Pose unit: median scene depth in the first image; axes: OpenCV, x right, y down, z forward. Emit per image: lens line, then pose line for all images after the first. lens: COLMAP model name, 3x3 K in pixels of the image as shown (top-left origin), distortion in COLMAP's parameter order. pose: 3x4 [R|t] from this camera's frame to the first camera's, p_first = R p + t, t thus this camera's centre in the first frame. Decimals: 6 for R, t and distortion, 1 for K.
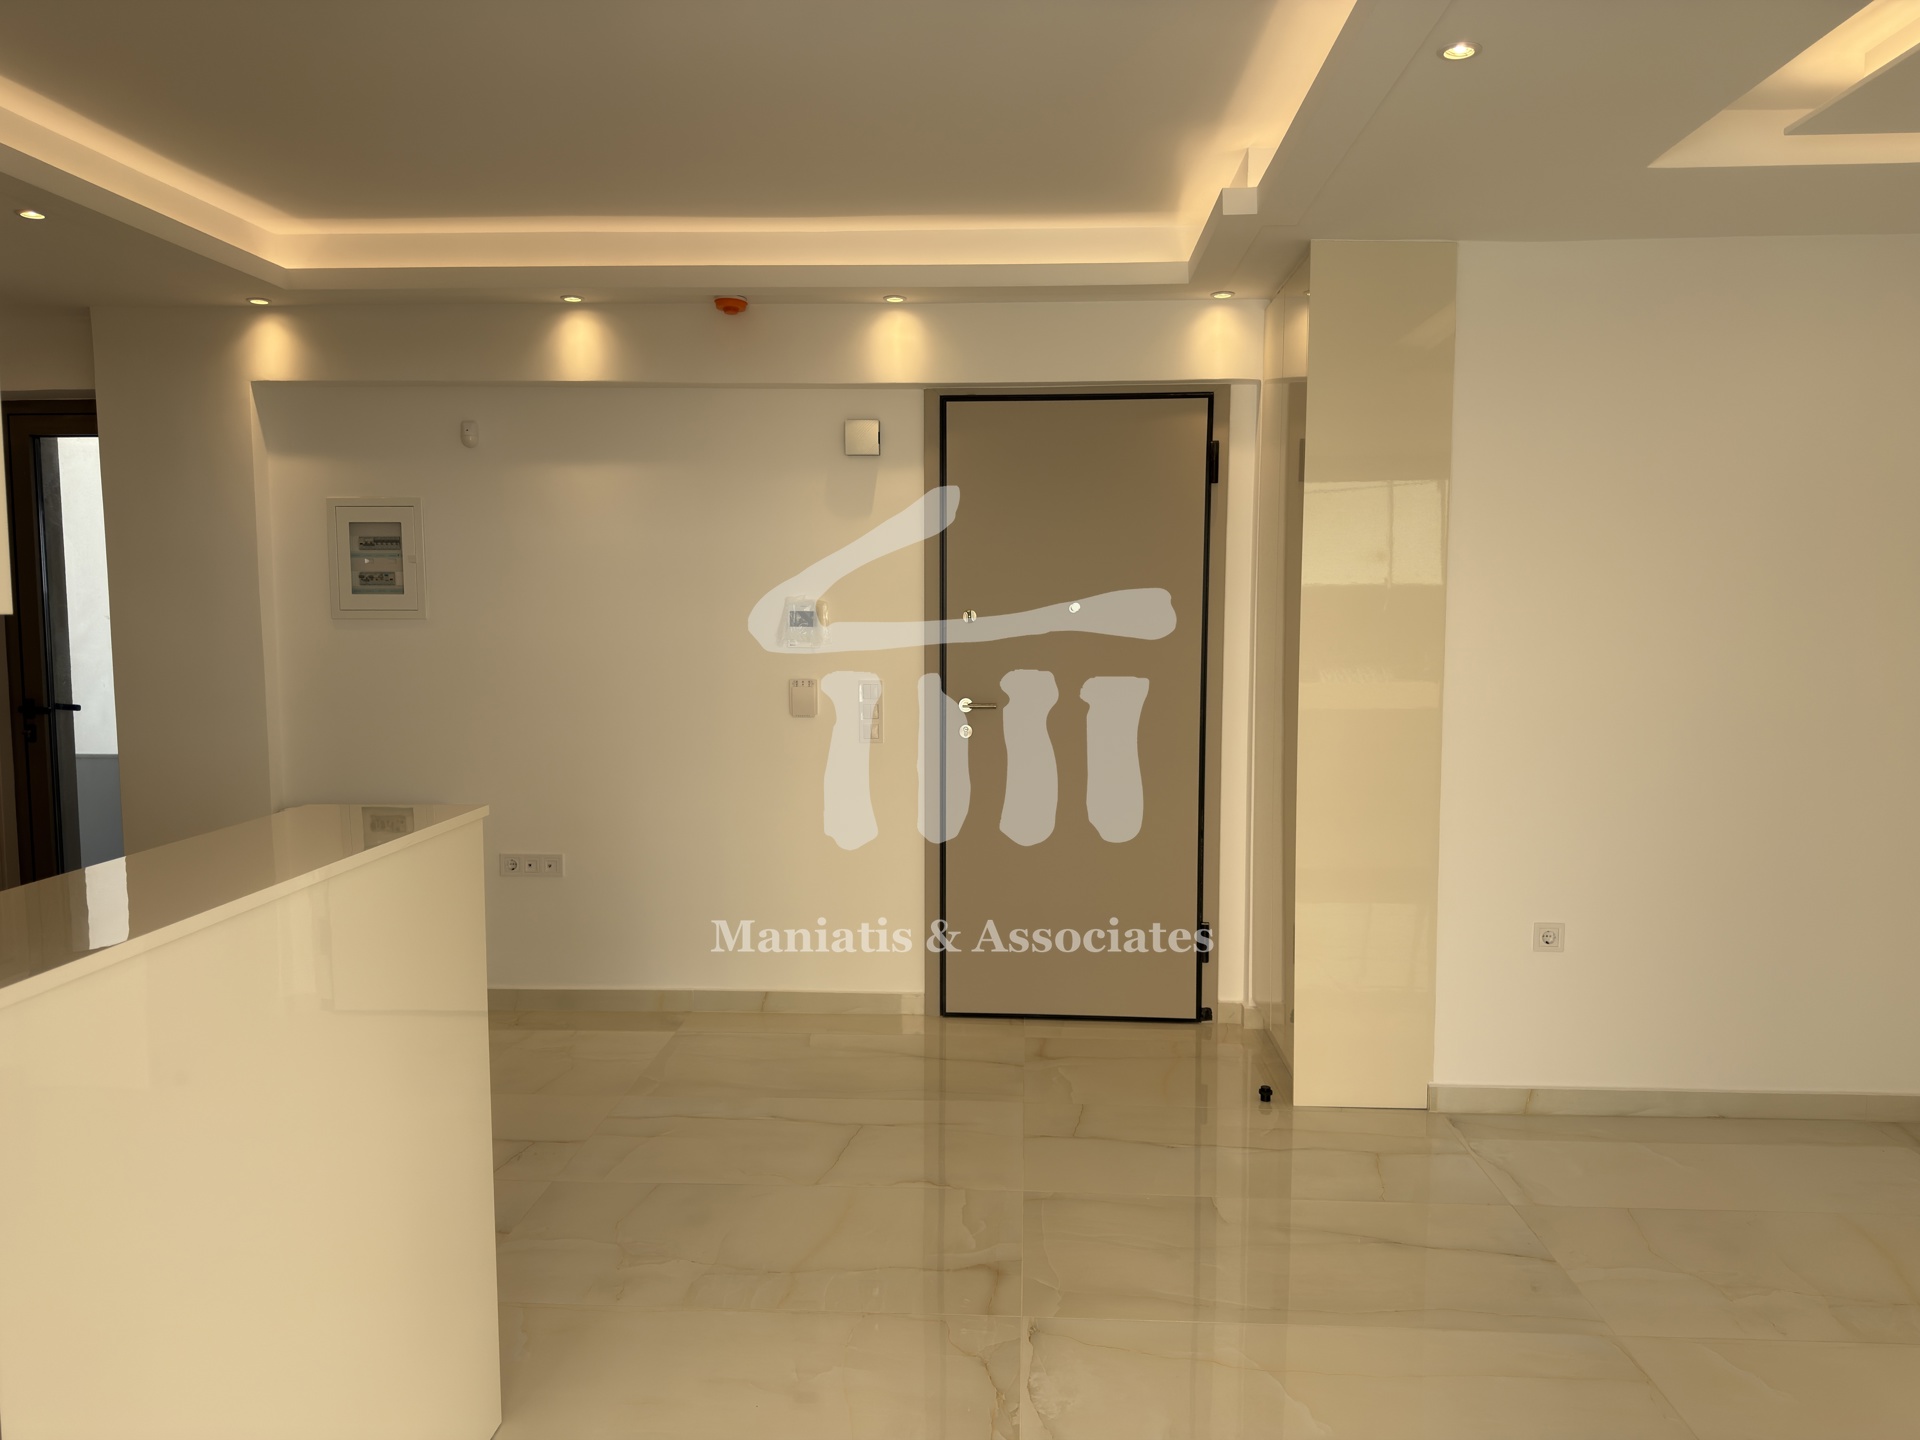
lens RADIAL K [[1354.9, 0, 960.9], [0, 1354.9, 725.3], [0, 0, 1]] dist [0.090809, -0.120593]
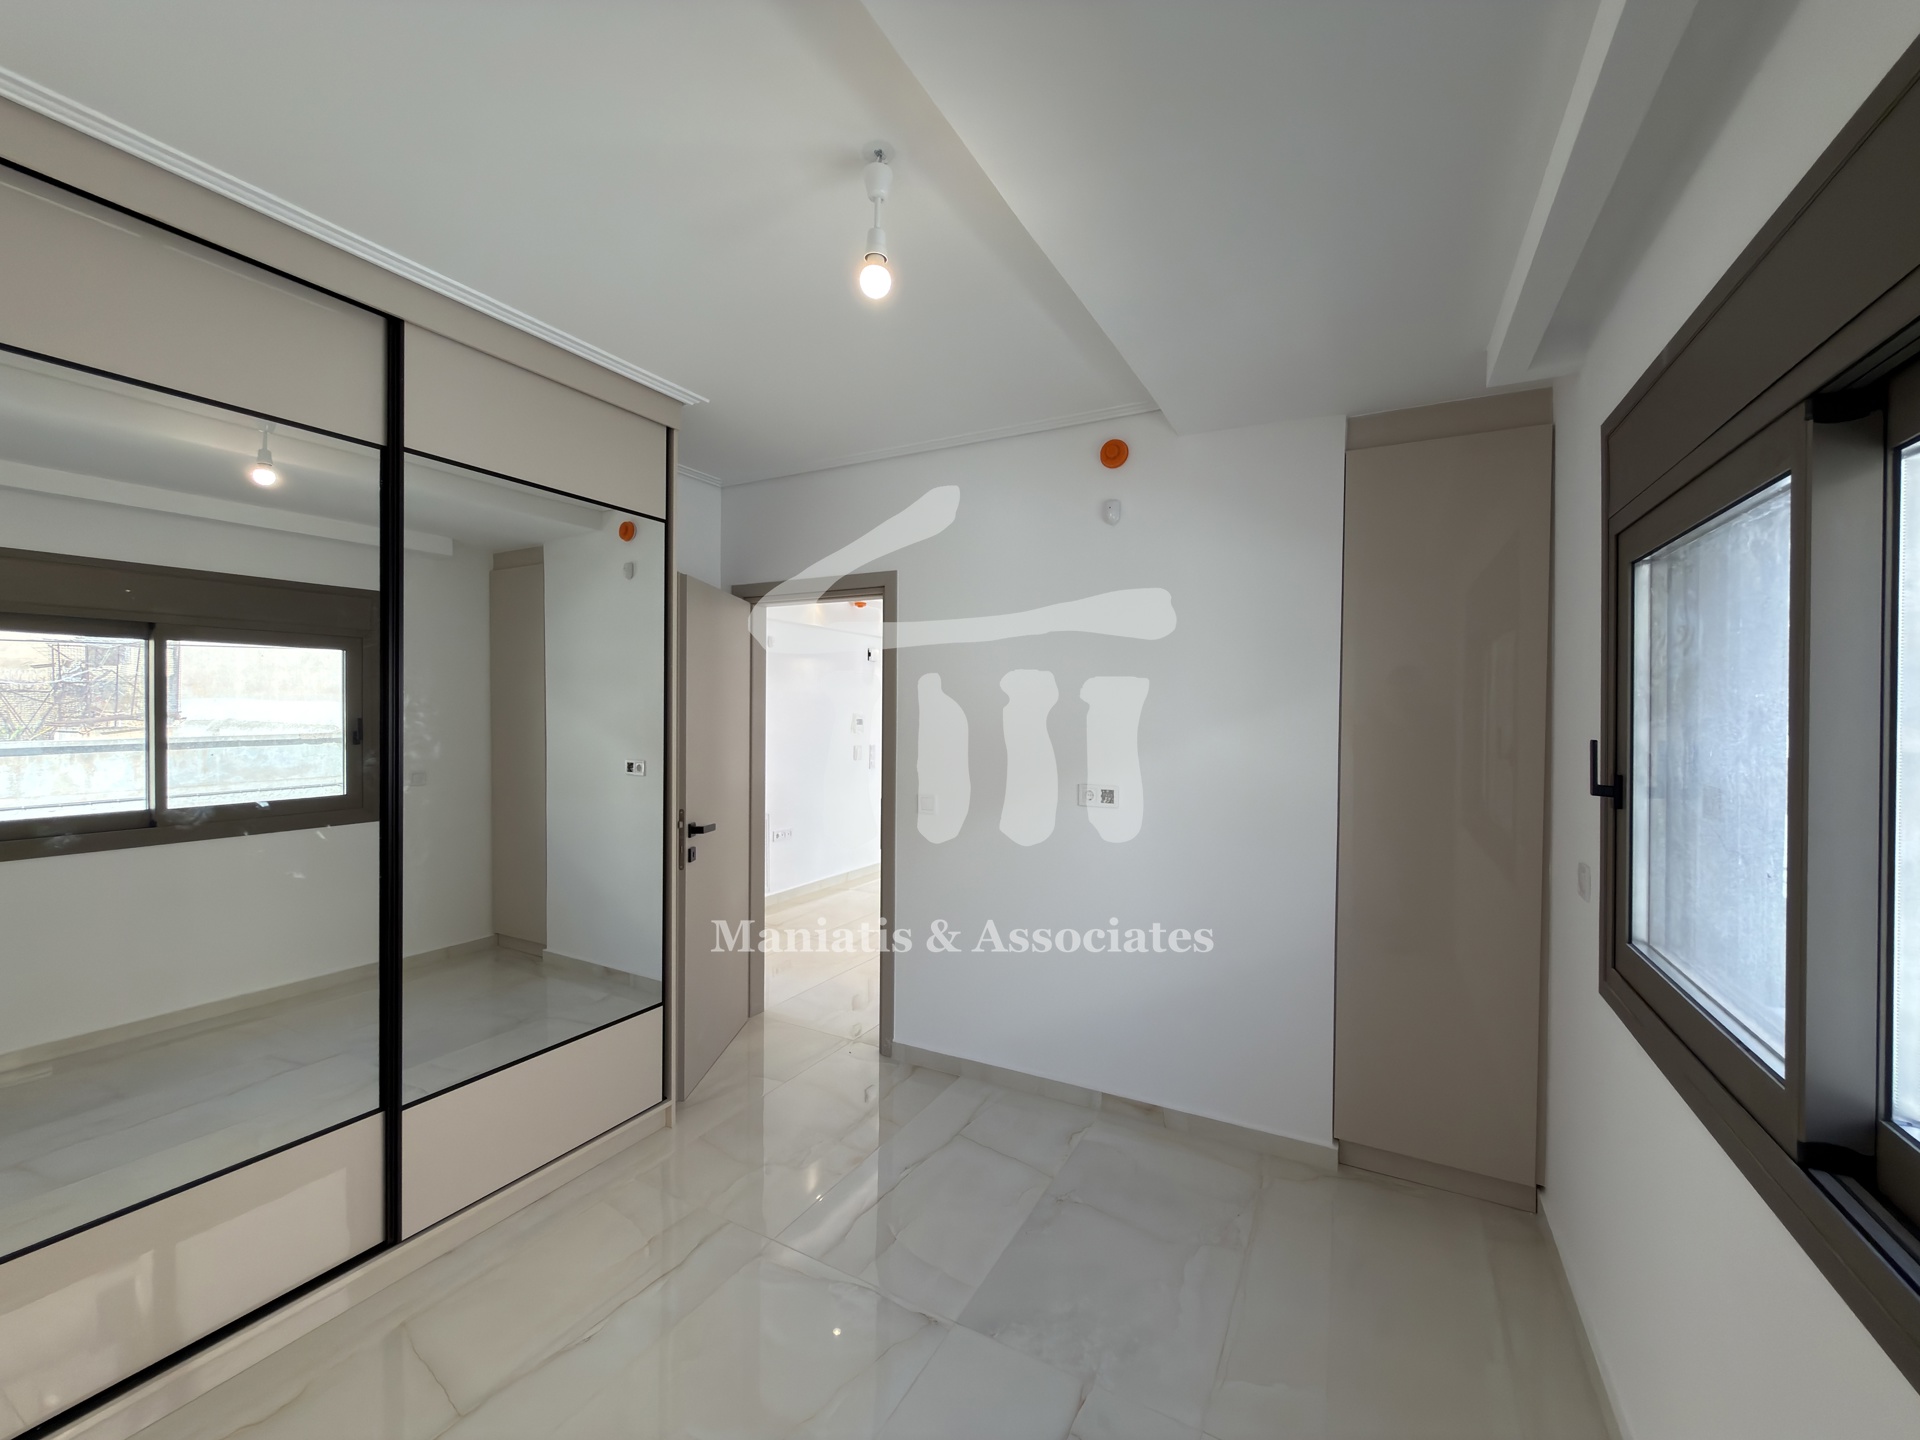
lens RADIAL K [[764.6, 0, 958.9], [0, 764.6, 720.0], [0, 0, 1]] dist [0.001190, 0.000004]
pose [[0.426674, -0.008690, 0.904364, -1.365844], [0.076308, 0.996734, -0.026424, -0.029436], [-0.901180, 0.080284, 0.425944, 0.208982]]
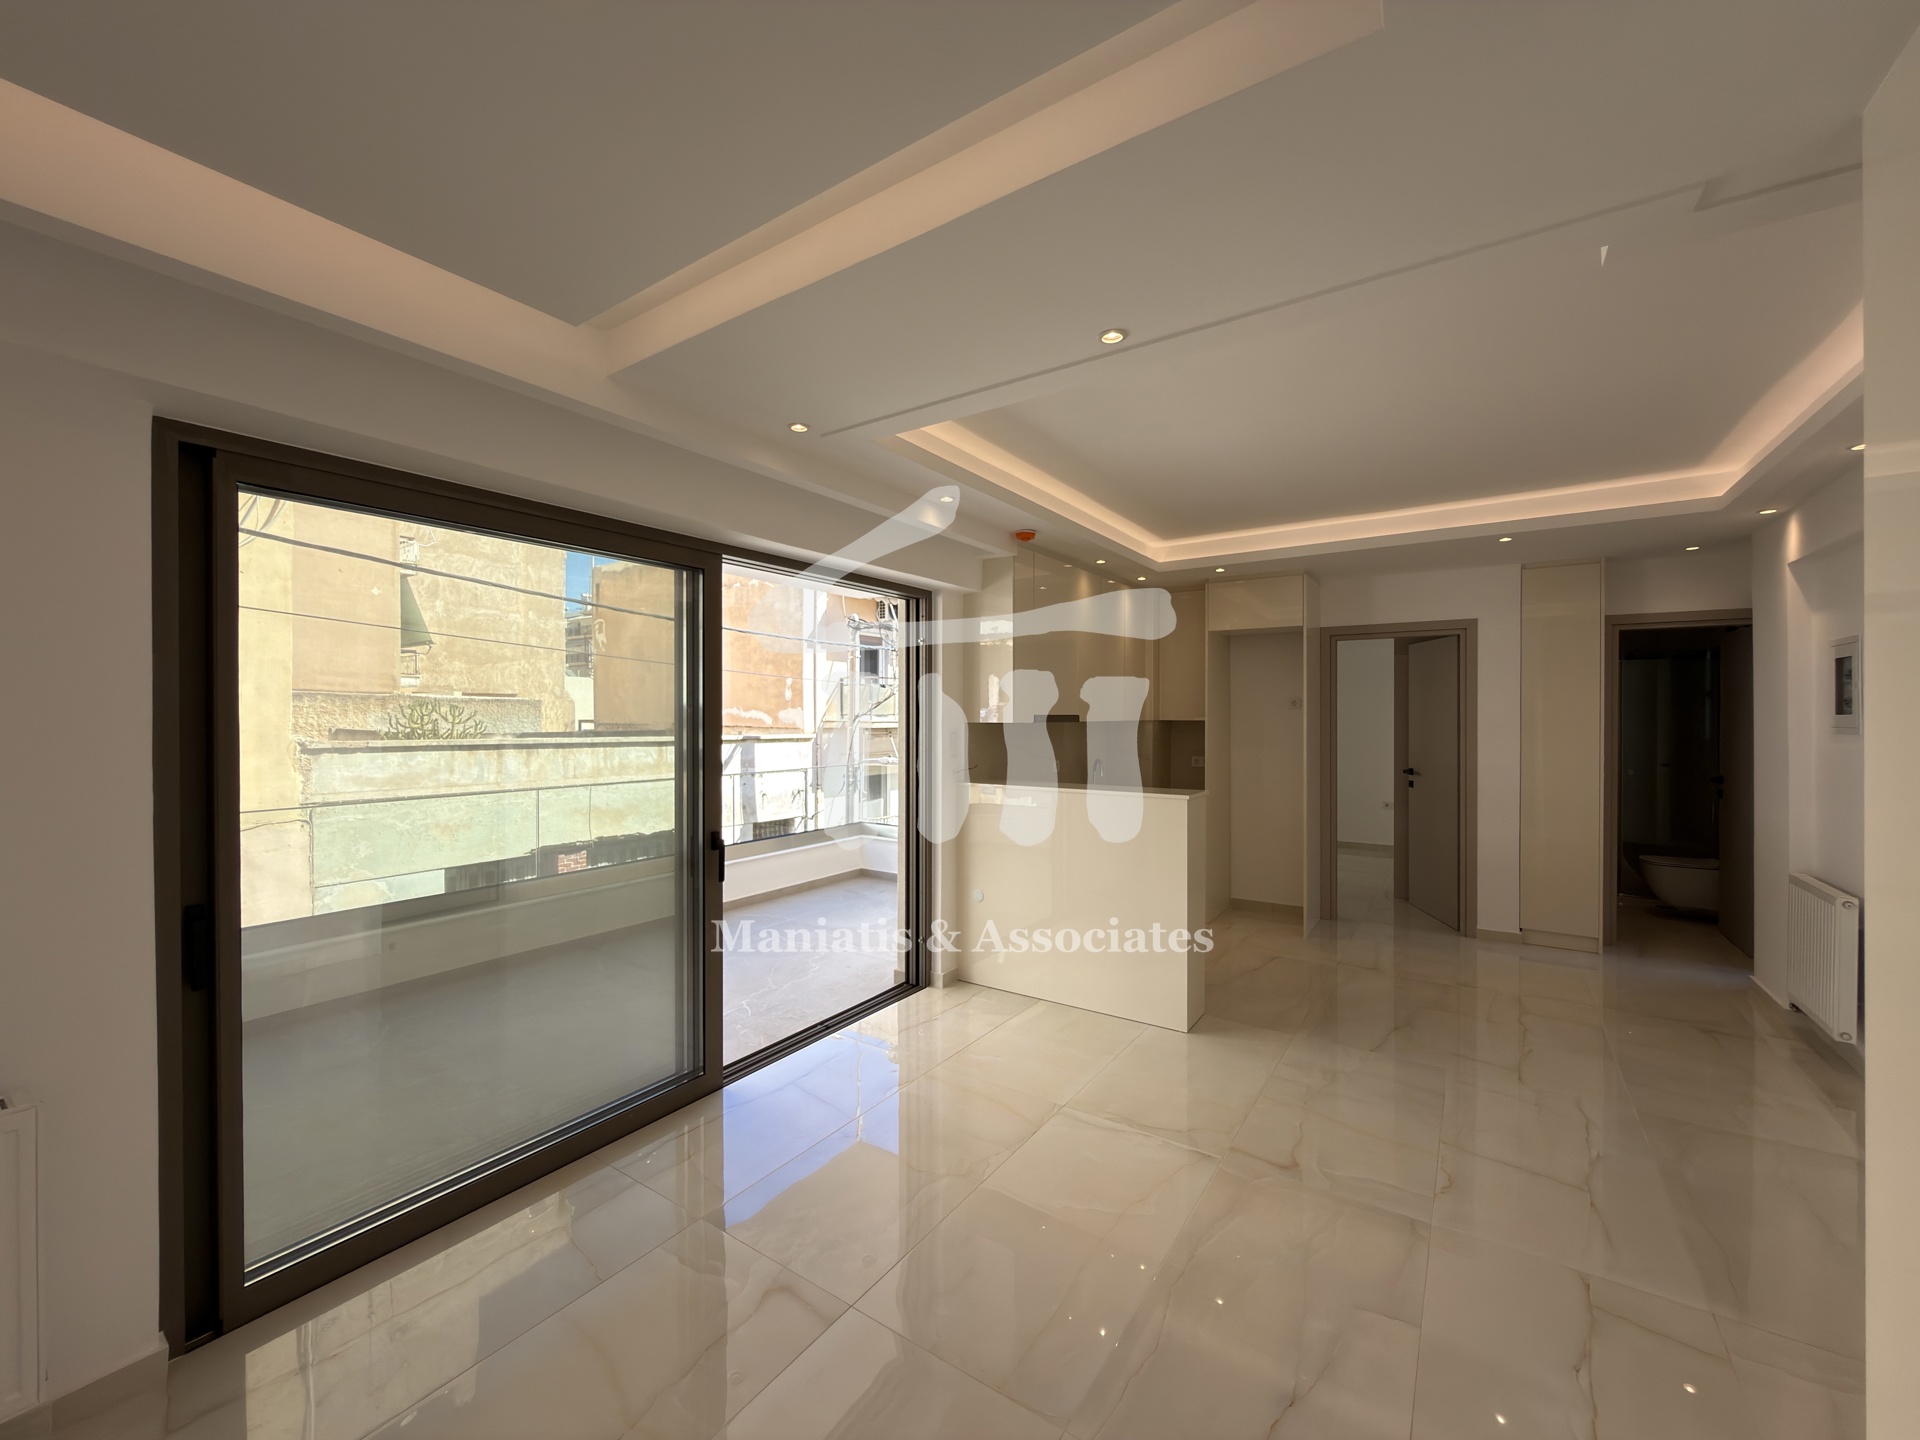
lens RADIAL K [[759.0, 0, 959.9], [0, 759.0, 722.7], [0, 0, 1]] dist [0.000571, 0.000065]
pose [[-0.519795, 0.006371, -0.854267, 0.584859], [-0.081539, 0.995037, 0.057035, -0.064062], [0.850391, 0.099302, -0.516696, 0.693501]]
